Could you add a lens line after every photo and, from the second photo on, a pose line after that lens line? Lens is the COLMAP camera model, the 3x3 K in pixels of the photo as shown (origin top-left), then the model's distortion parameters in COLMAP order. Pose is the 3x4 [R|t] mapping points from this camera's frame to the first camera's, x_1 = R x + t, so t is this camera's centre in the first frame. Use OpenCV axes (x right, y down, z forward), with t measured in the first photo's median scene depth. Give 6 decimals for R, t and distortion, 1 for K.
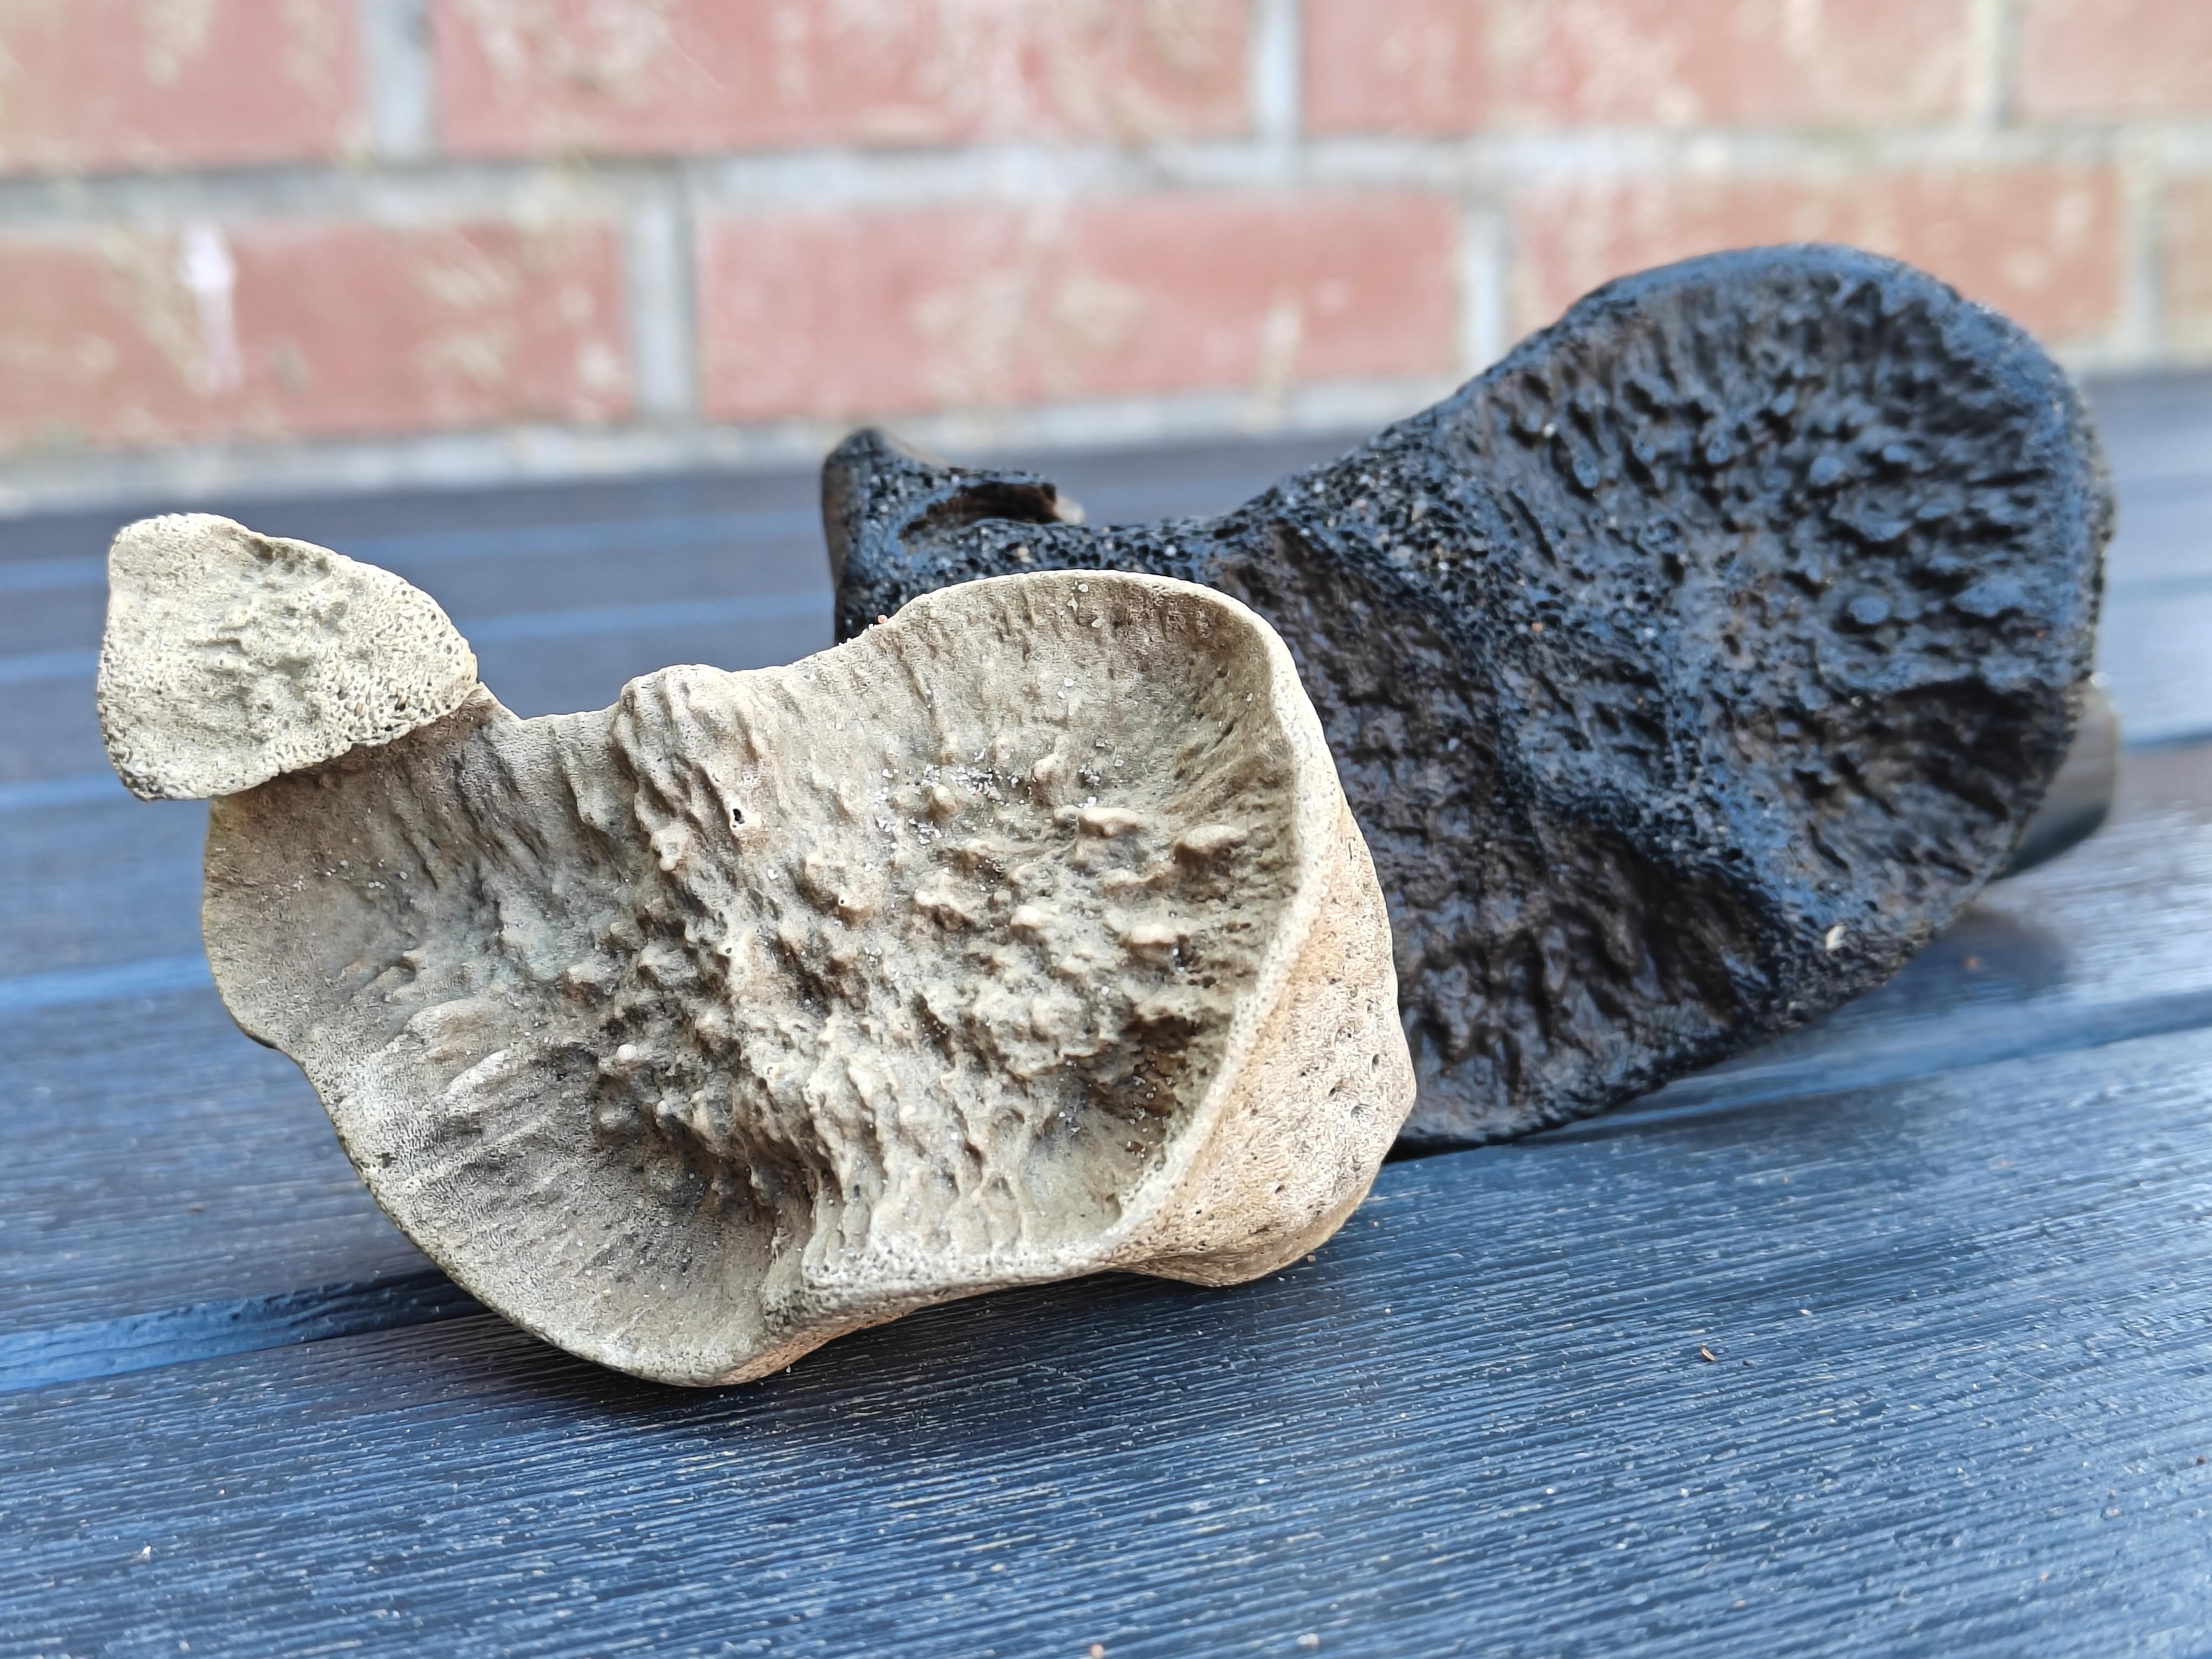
lens RADIAL K [[3223.7, 0, 1106.0], [0, 3223.7, 829.5], [0, 0, 1]] dist [0.159445, -0.731500]
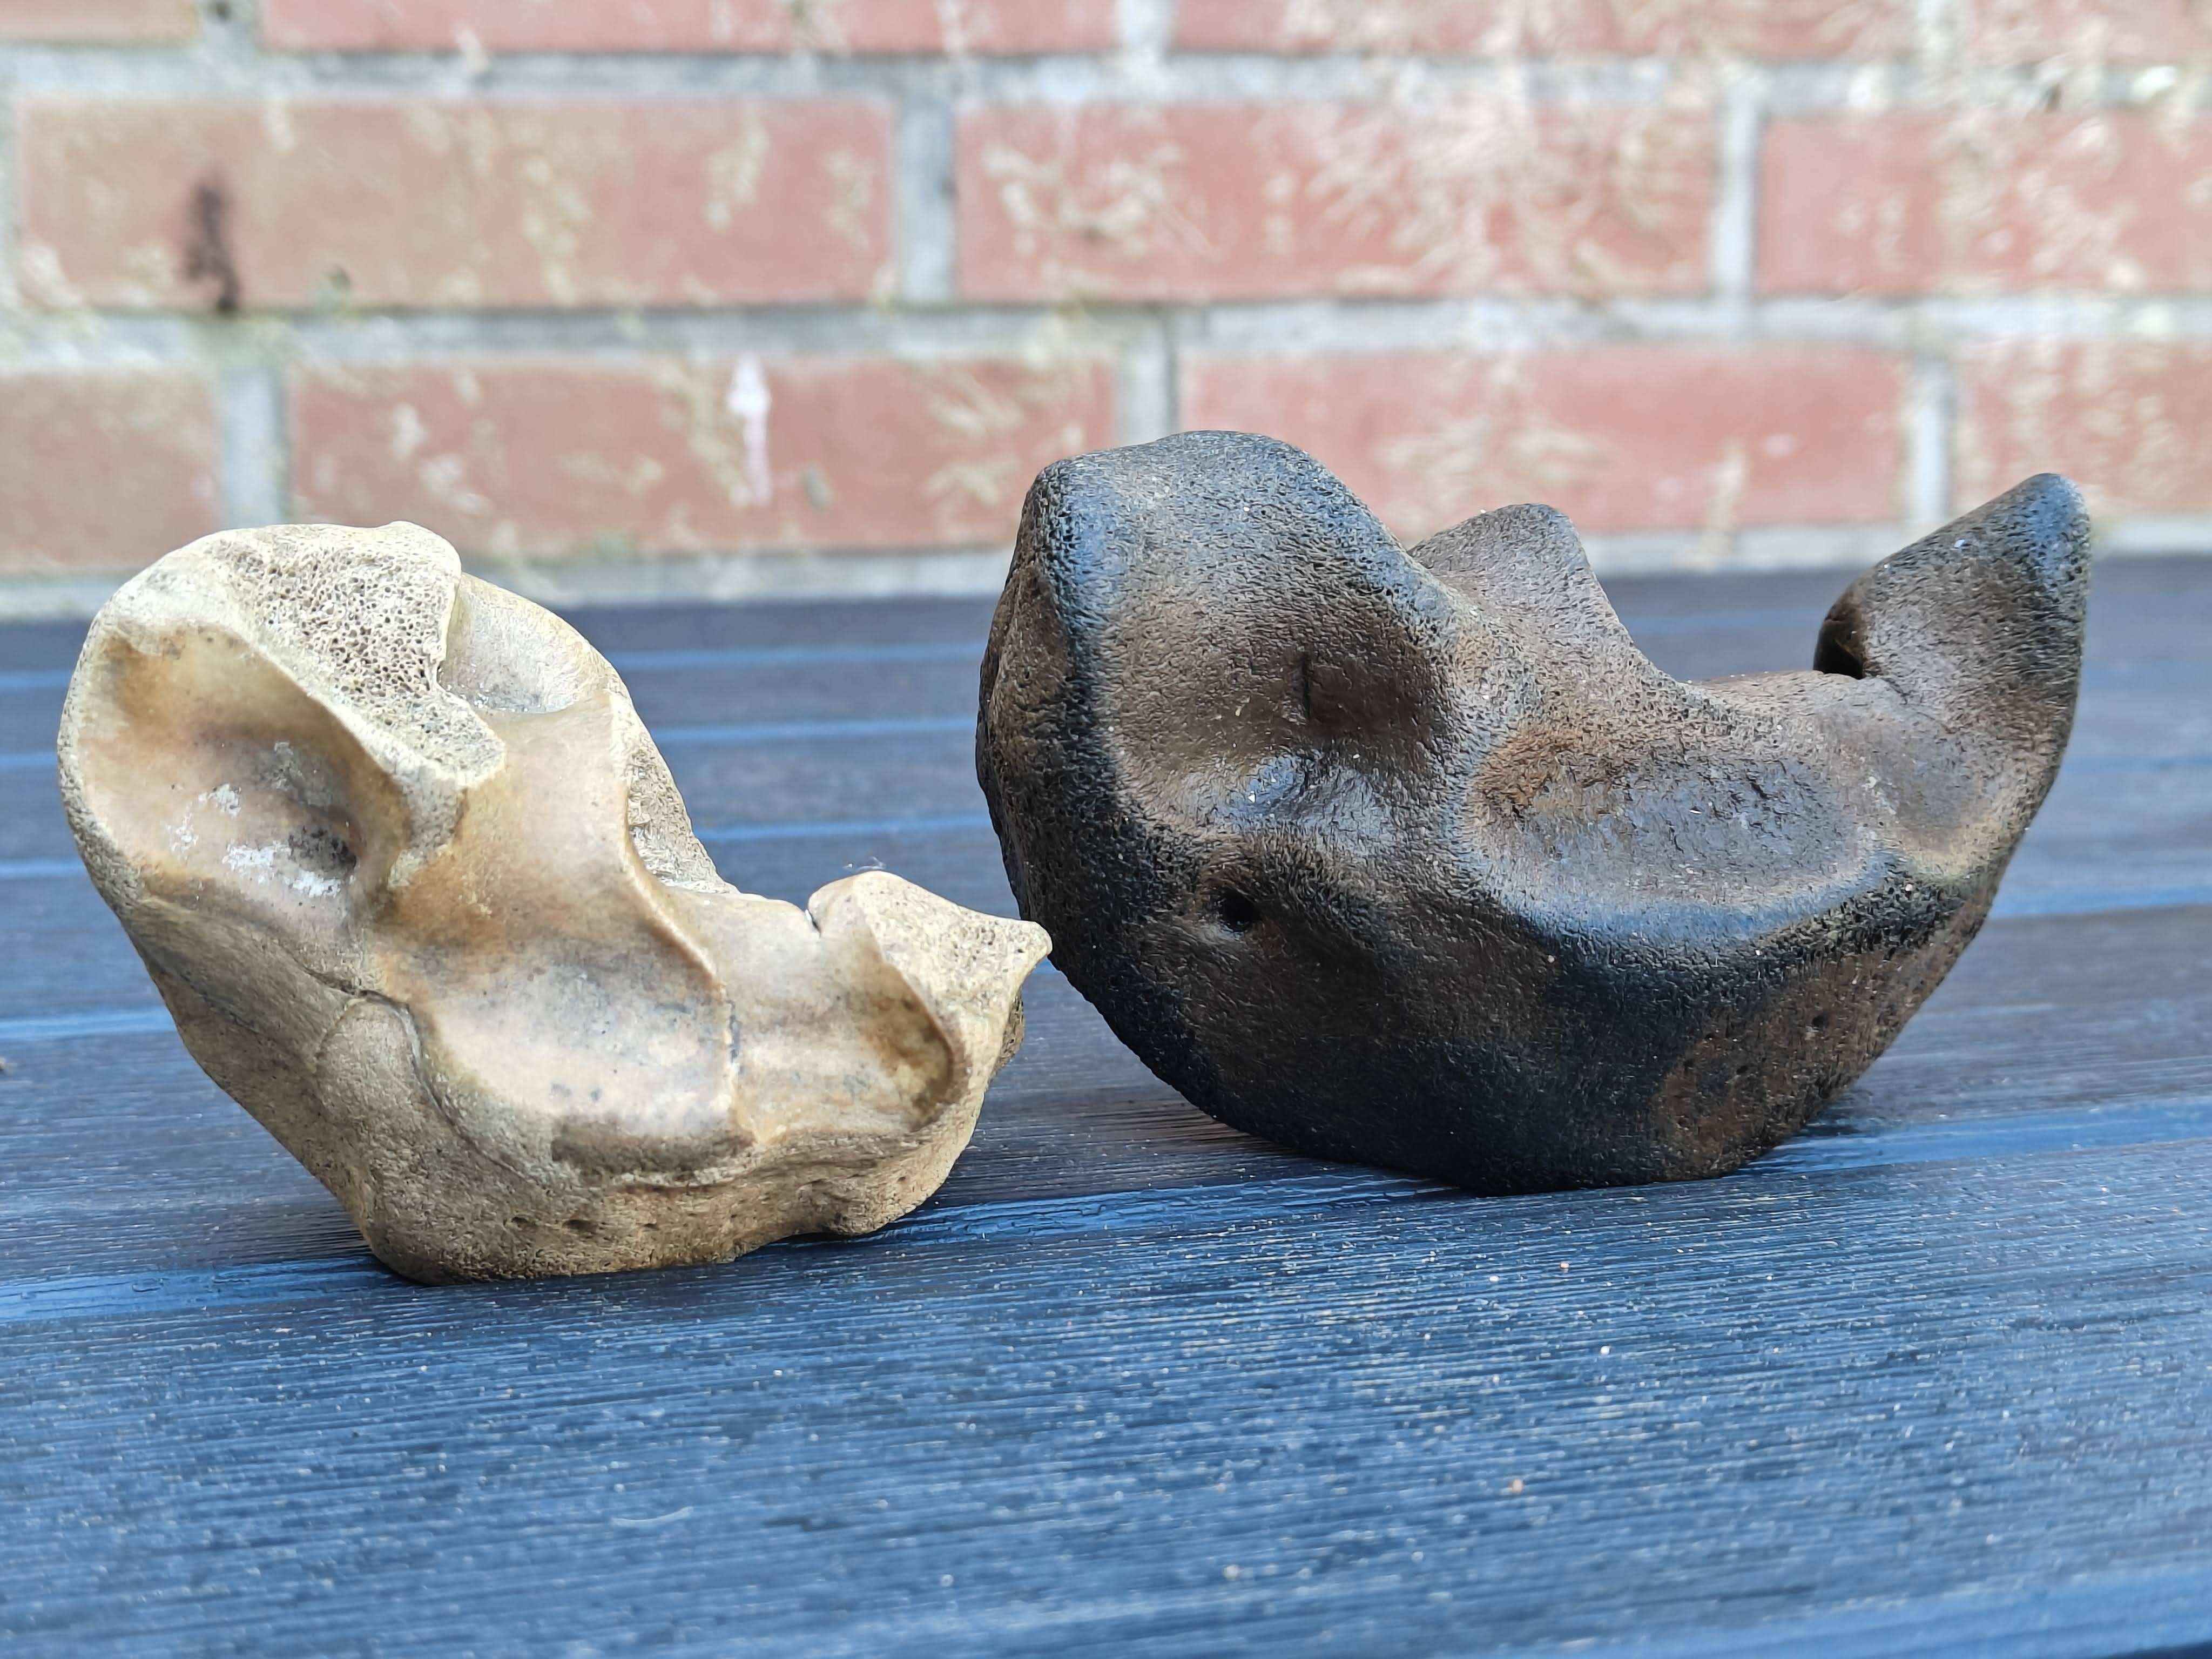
lens RADIAL K [[3223.7, 0, 1106.0], [0, 3223.7, 829.5], [0, 0, 1]] dist [0.159445, -0.731500]
pose [[0.990213, 0.041527, -0.133241, -0.003044], [-0.047258, 0.998076, -0.040137, 0.046782], [0.131318, 0.046041, 0.990271, -0.249884]]
